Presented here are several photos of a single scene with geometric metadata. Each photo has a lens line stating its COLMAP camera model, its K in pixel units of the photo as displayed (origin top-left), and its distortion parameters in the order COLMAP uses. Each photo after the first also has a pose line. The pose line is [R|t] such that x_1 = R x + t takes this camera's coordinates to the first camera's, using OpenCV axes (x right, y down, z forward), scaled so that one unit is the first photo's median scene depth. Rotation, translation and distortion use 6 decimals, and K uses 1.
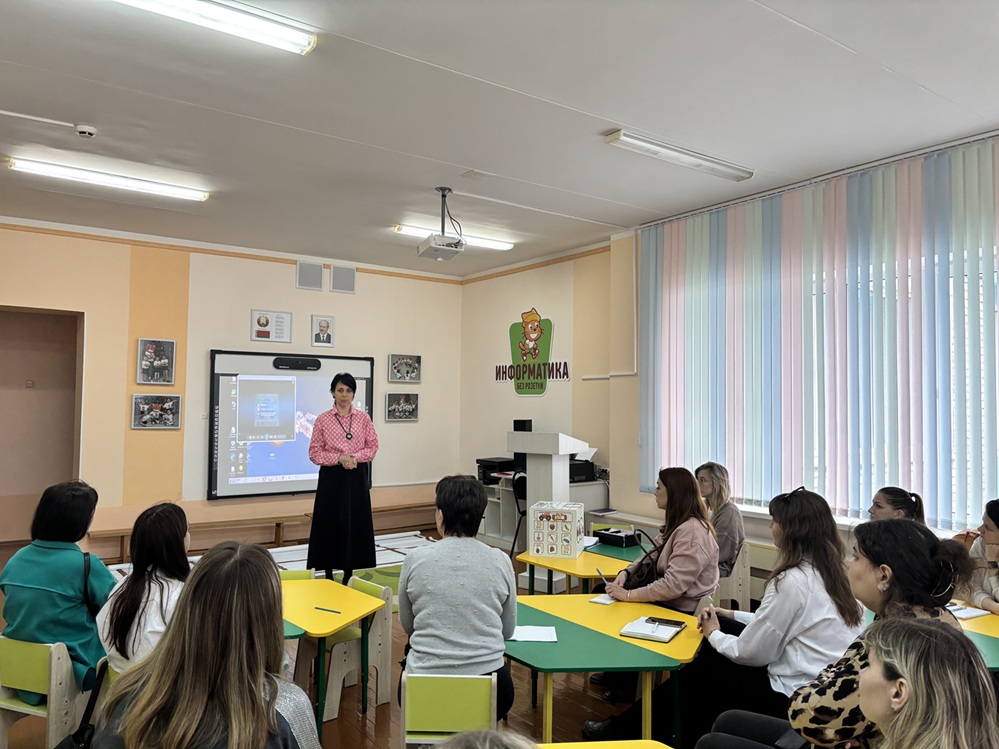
lens RADIAL K [[762.9, 0, 499.5], [0, 762.9, 374.5], [0, 0, 1]] dist [0.051039, -0.047645]
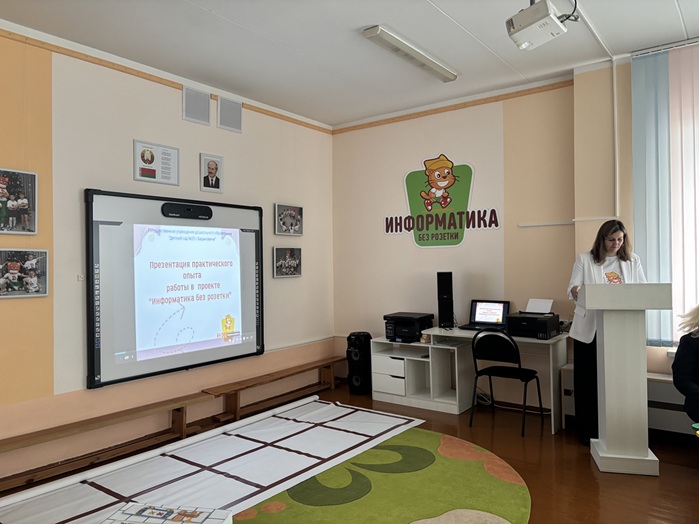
lens RADIAL K [[533.8, 0, 349.5], [0, 533.8, 262.0], [0, 0, 1]] dist [0.051039, -0.047645]
pose [[0.955549, -0.022413, 0.293979, -0.267847], [0.012157, 0.999254, 0.036667, 0.021189], [-0.294581, -0.031463, 0.955108, 0.395056]]
